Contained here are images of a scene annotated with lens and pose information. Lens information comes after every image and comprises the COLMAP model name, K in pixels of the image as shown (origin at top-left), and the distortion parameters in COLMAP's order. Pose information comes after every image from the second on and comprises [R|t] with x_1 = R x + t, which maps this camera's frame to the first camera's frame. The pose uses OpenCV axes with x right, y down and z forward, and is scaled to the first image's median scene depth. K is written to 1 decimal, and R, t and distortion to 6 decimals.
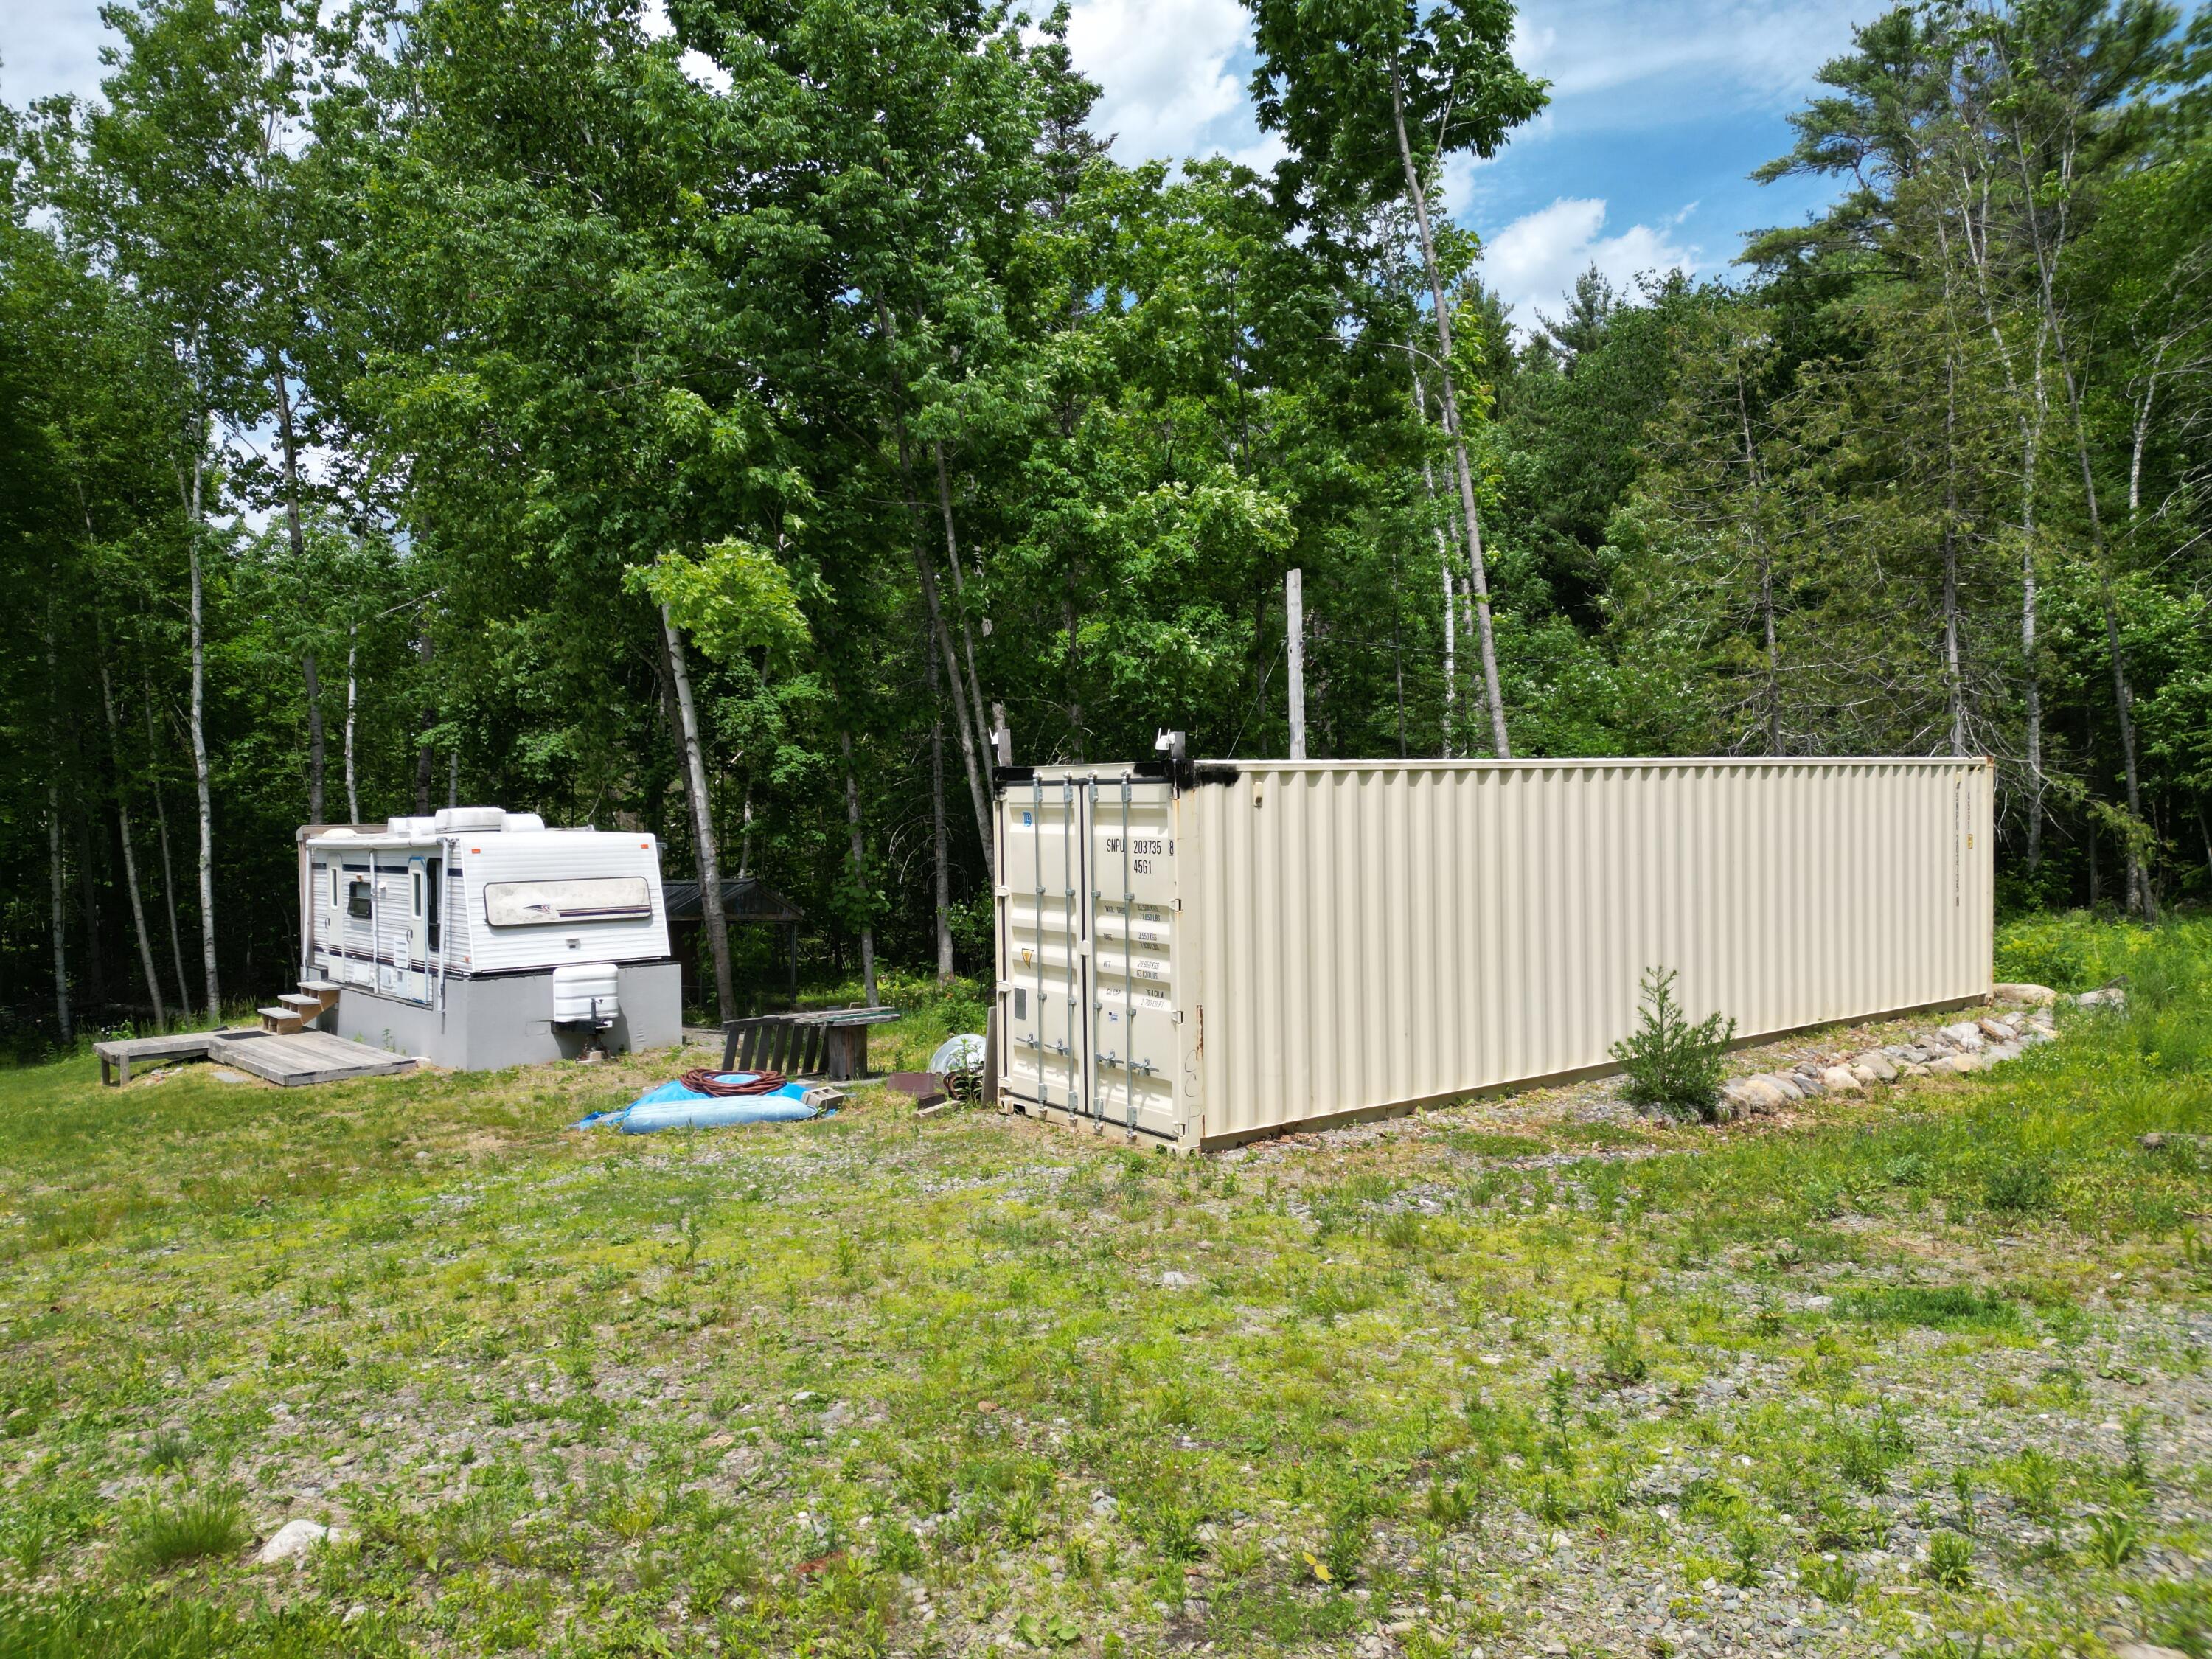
lens RADIAL K [[1569.3, 0, 1109.8], [0, 1569.3, 826.1], [0, 0, 1]] dist [0.066328, -0.050791]
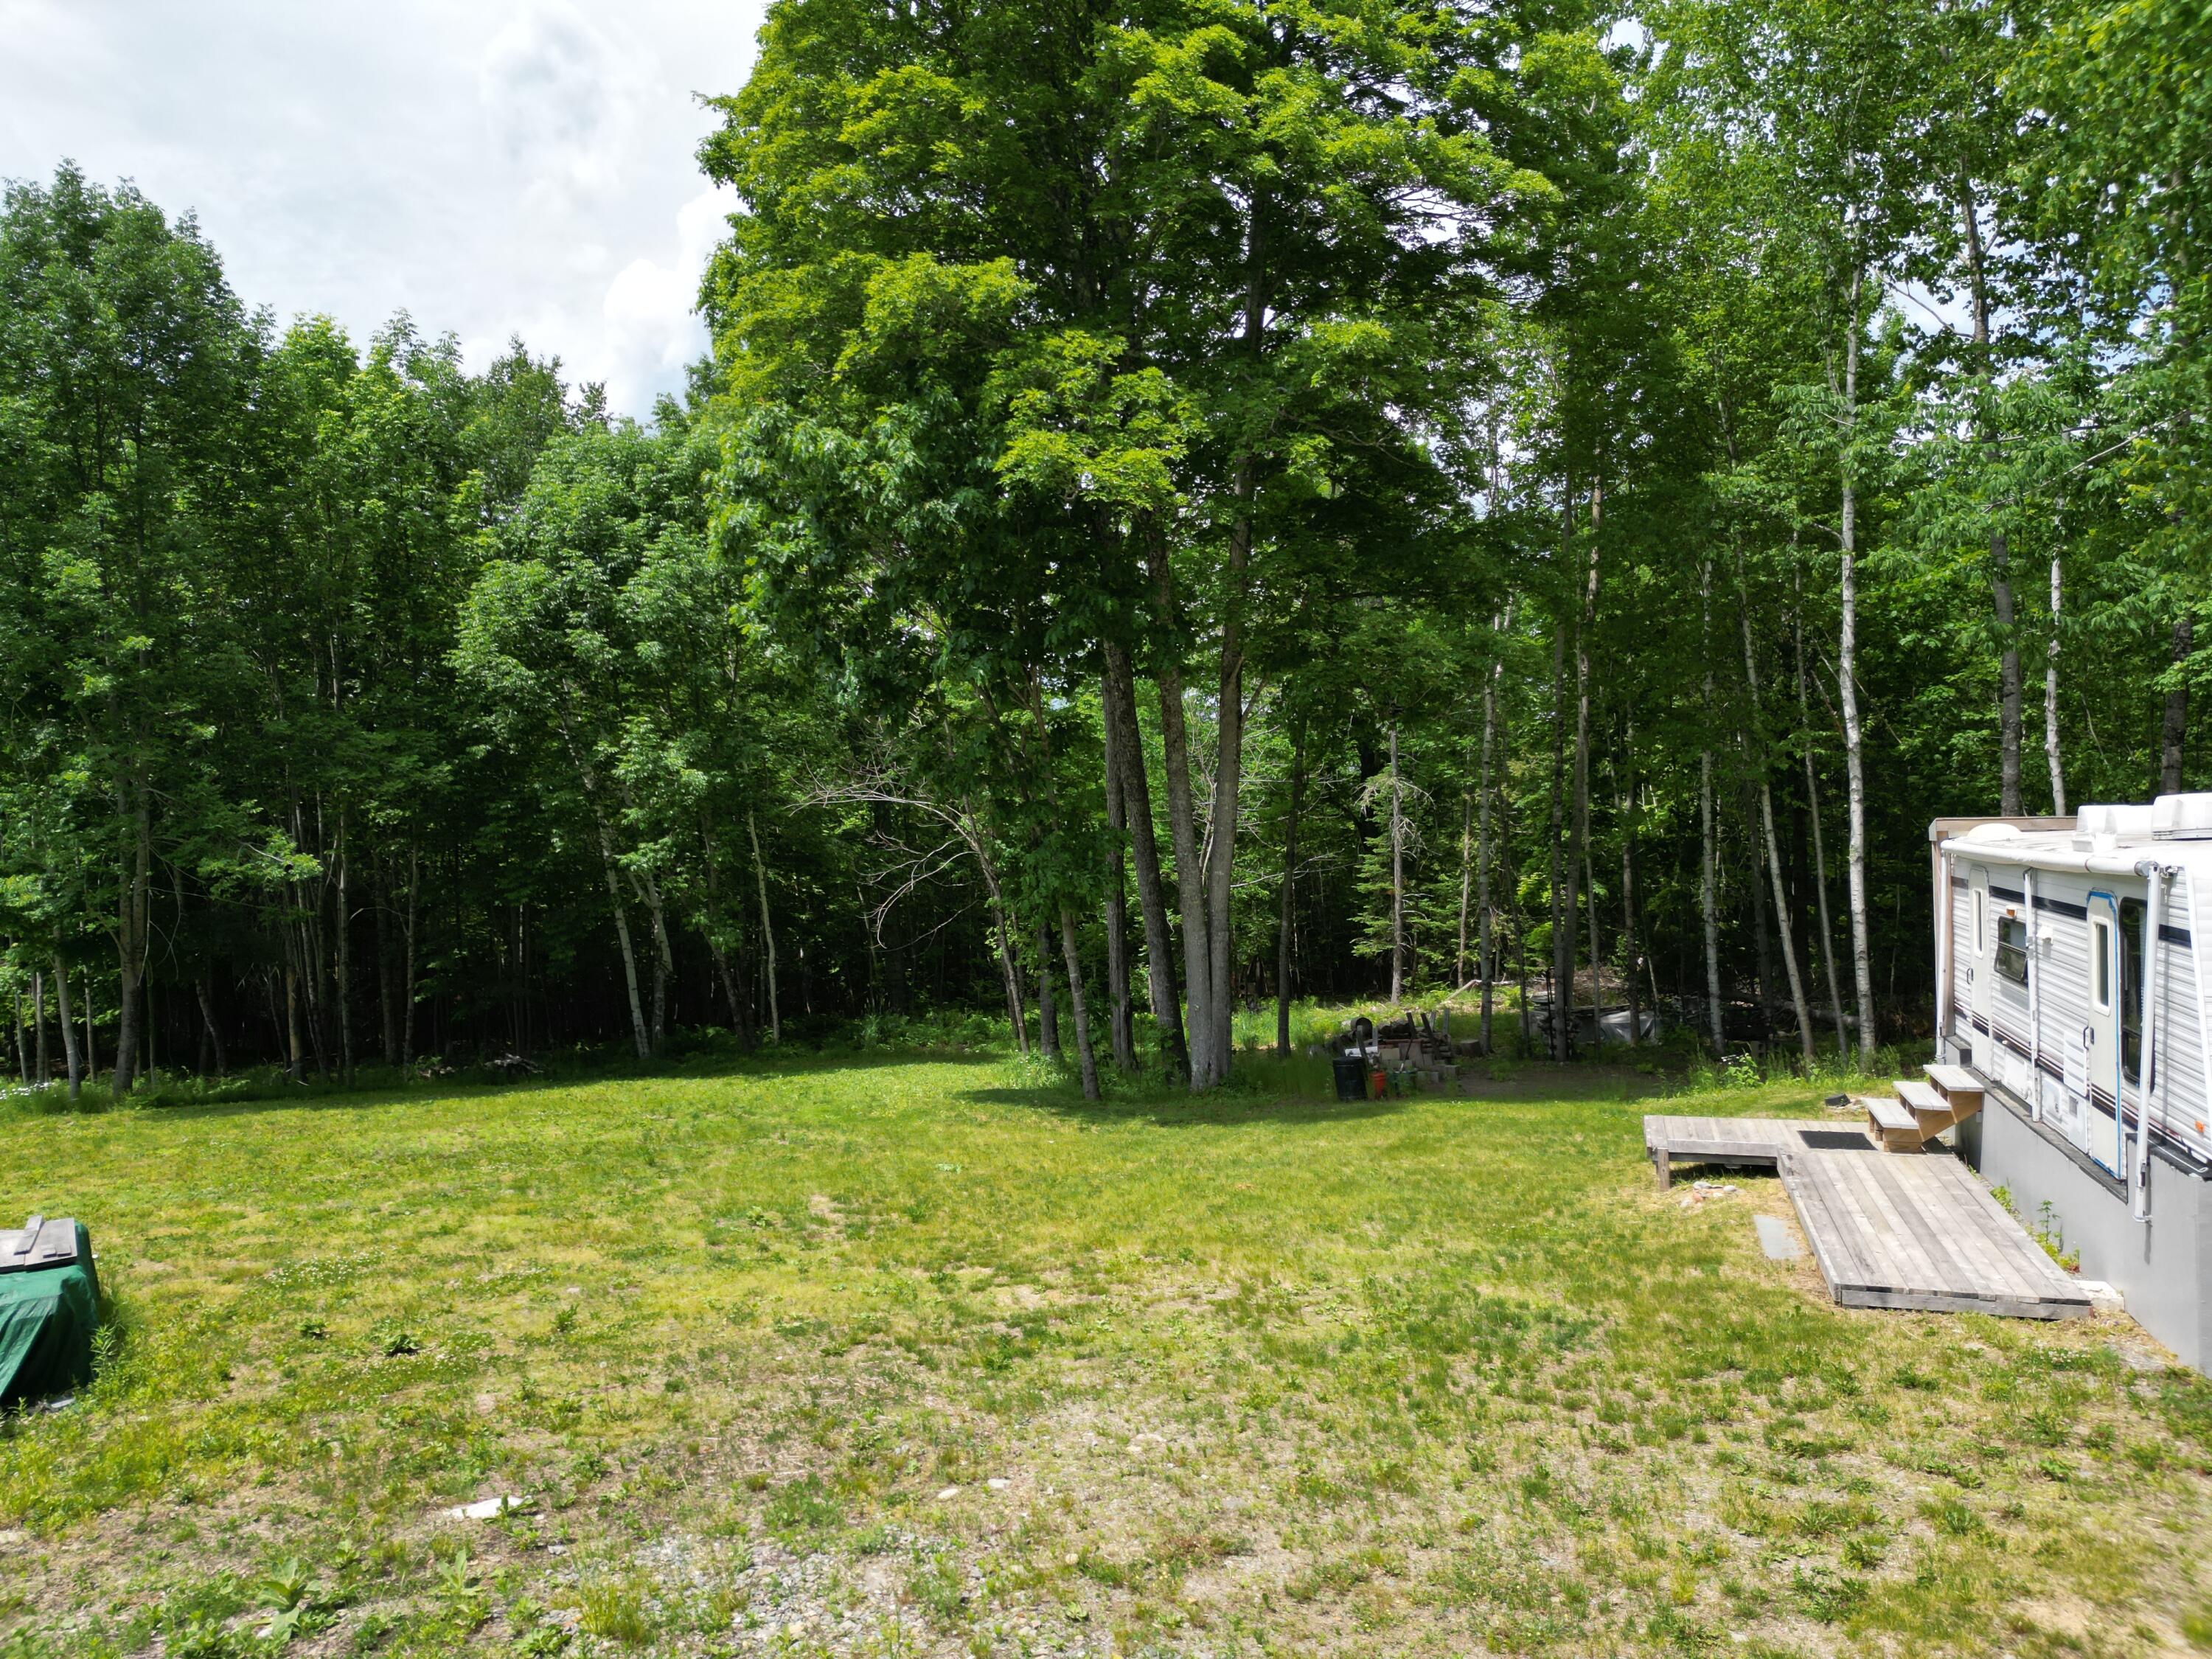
lens RADIAL K [[1569.3, 0, 1127.8], [0, 1569.3, 841.4], [0, 0, 1]] dist [0.066328, -0.050791]
pose [[0.538995, 0.016129, -0.842154, -0.153560], [0.013933, 0.999509, 0.028060, -0.015639], [0.842193, -0.026858, 0.538506, 0.412495]]
